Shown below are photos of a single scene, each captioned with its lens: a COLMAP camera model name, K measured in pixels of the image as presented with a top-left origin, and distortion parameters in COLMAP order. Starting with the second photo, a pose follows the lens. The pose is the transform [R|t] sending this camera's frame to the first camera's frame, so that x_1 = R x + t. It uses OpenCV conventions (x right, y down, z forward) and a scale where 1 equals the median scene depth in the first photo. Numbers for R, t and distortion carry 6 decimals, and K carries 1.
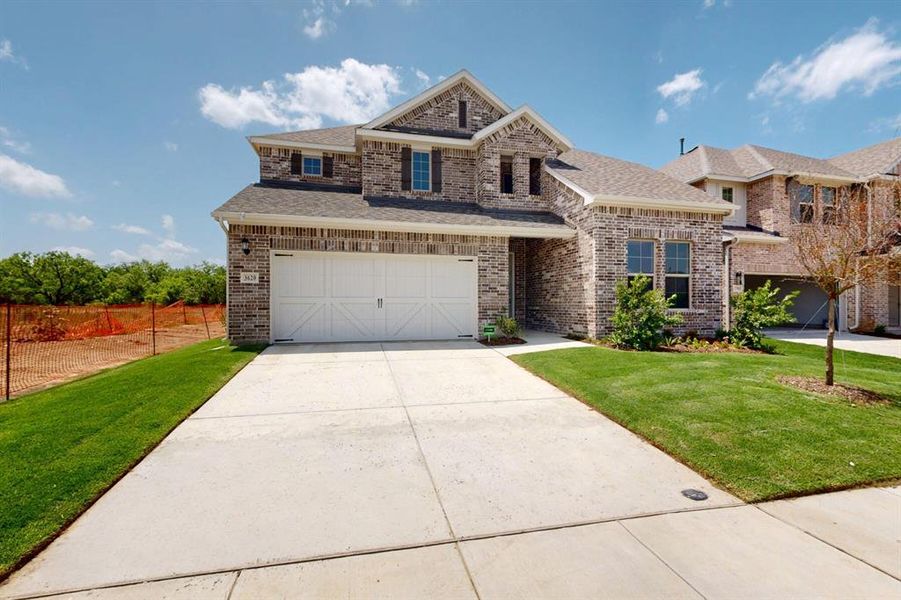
lens RADIAL K [[396.5, 0, 451.3], [0, 396.5, 298.6], [0, 0, 1]] dist [0.002423, 0.000380]
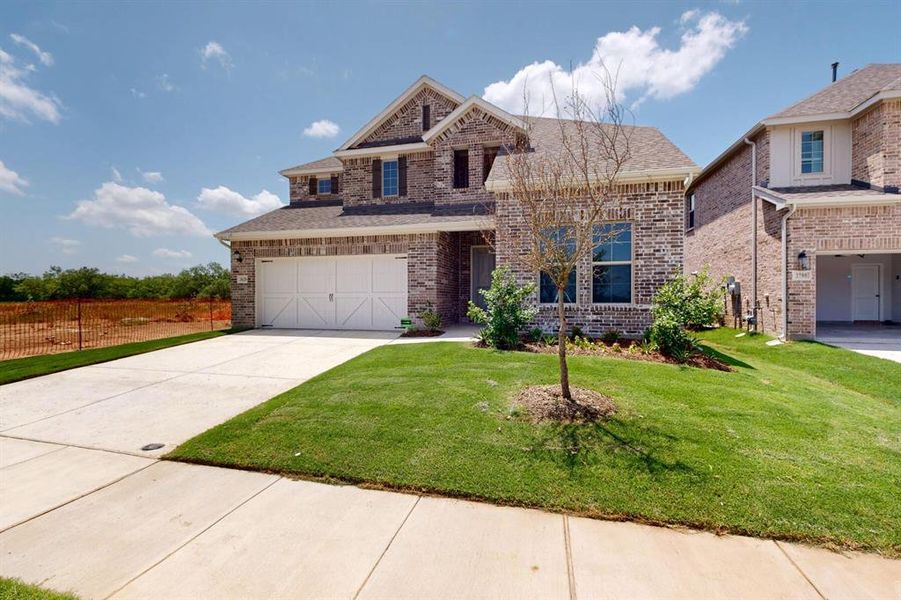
lens RADIAL K [[396.5, 0, 450.2], [0, 396.5, 298.3], [0, 0, 1]] dist [0.002423, 0.000380]
pose [[0.882025, -0.001945, -0.471199, 0.616968], [0.007524, 0.999922, 0.009958, 0.004056], [0.471143, -0.012329, 0.881971, 0.101204]]
